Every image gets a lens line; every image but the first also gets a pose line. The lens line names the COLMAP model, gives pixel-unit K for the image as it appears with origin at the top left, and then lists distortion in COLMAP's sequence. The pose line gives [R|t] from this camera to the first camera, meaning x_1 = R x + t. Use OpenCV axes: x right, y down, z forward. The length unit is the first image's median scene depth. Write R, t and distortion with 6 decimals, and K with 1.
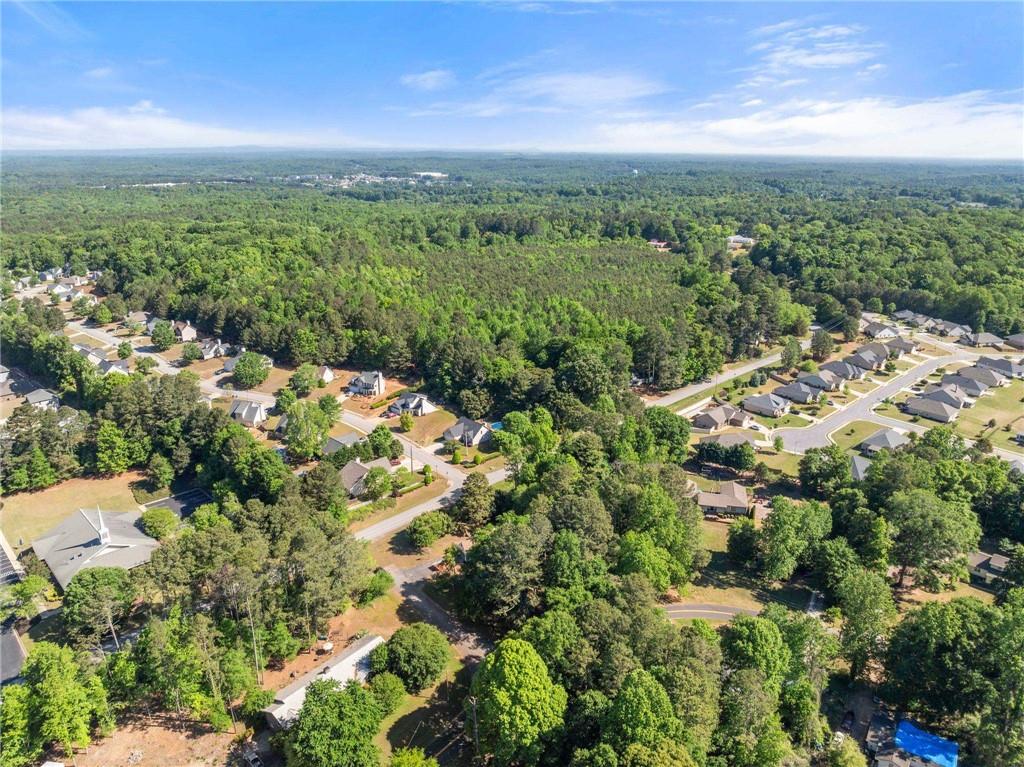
lens RADIAL K [[729.5, 0, 535.1], [0, 729.5, 403.0], [0, 0, 1]] dist [-0.001261, -0.000444]
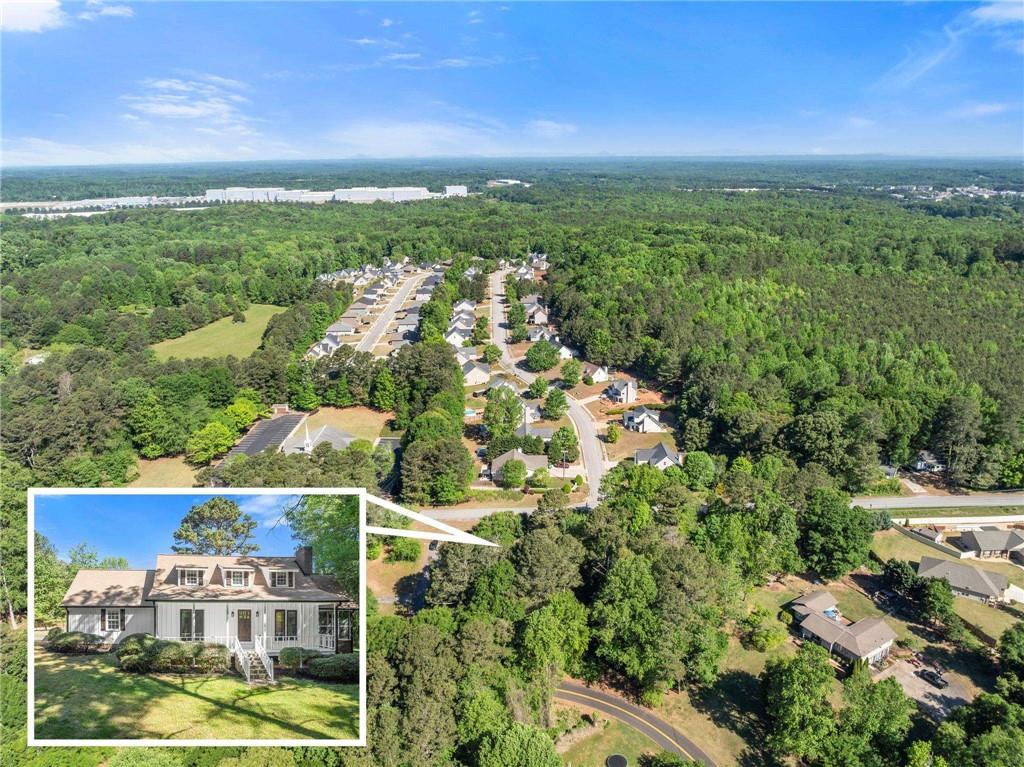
lens RADIAL K [[729.5, 0, 535.1], [0, 729.5, 403.0], [0, 0, 1]] dist [-0.001261, -0.000444]
pose [[0.706507, 0.224277, -0.671228, 0.386521], [-0.231530, 0.969513, 0.080243, -0.065536], [0.668761, 0.098717, 0.736895, 0.180070]]
